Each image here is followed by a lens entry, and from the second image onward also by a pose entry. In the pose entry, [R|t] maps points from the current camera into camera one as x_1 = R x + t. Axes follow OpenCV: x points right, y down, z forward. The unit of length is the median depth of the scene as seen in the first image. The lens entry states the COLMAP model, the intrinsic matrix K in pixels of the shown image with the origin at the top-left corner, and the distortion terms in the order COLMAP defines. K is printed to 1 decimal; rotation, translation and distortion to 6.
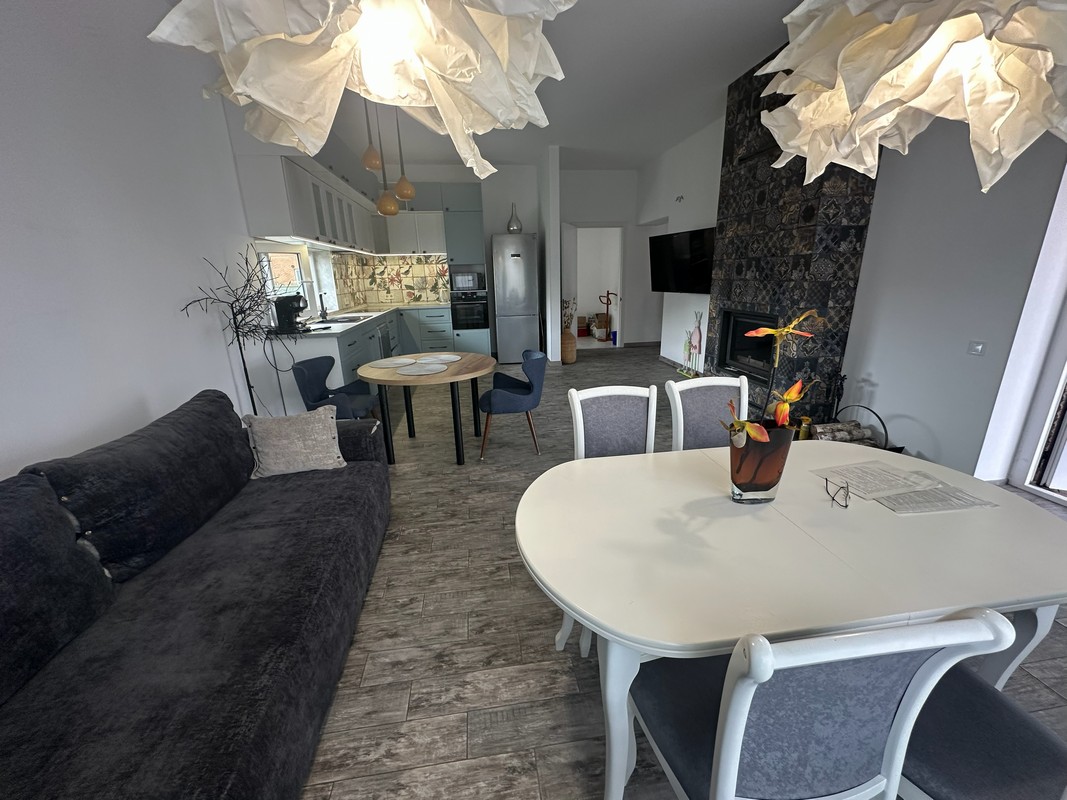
lens RADIAL K [[426.1, 0, 535.1], [0, 426.1, 401.1], [0, 0, 1]] dist [-0.006753, -0.000363]
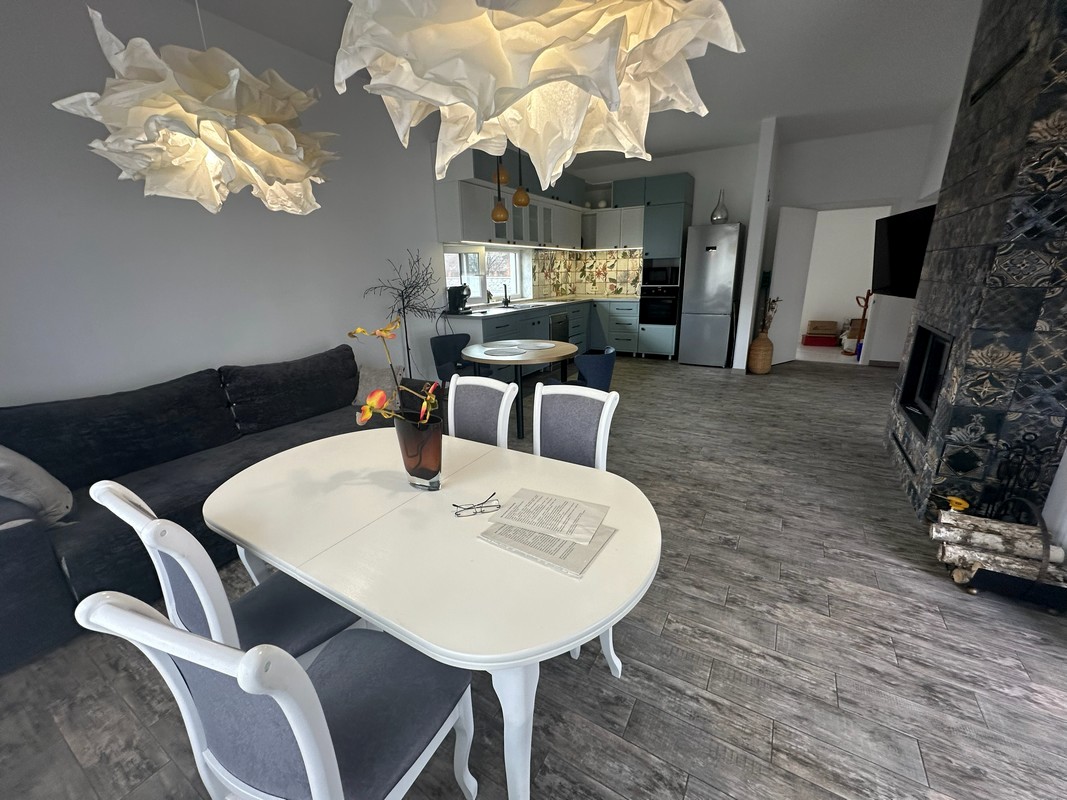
lens RADIAL K [[426.1, 0, 532.0], [0, 426.1, 399.9], [0, 0, 1]] dist [-0.006753, -0.000363]
pose [[0.778138, 0.187600, -0.599422, 0.508223], [-0.177222, 0.981153, 0.077011, -0.045753], [0.602572, 0.046306, 0.796720, 0.103428]]
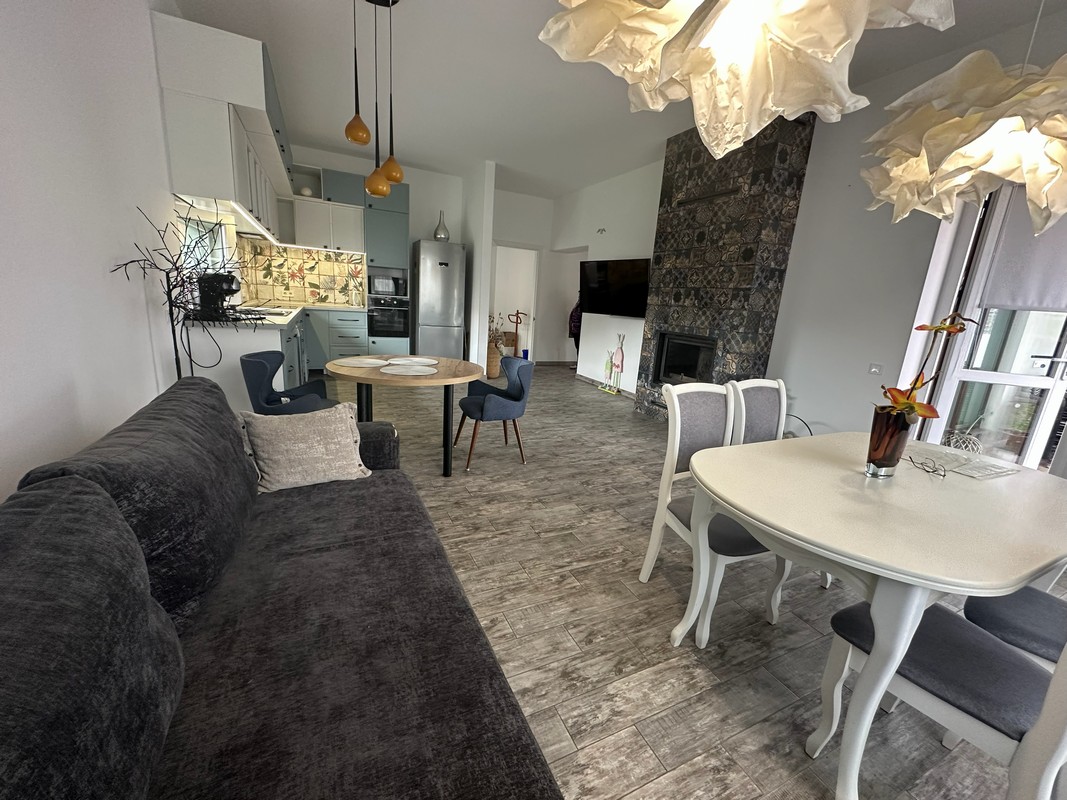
lens RADIAL K [[426.1, 0, 535.4], [0, 426.1, 399.7], [0, 0, 1]] dist [-0.006753, -0.000363]
pose [[0.948754, 0.020416, 0.315355, -0.281952], [-0.003053, 0.998456, -0.055457, 0.034779], [-0.316001, 0.051653, 0.947352, 0.068557]]
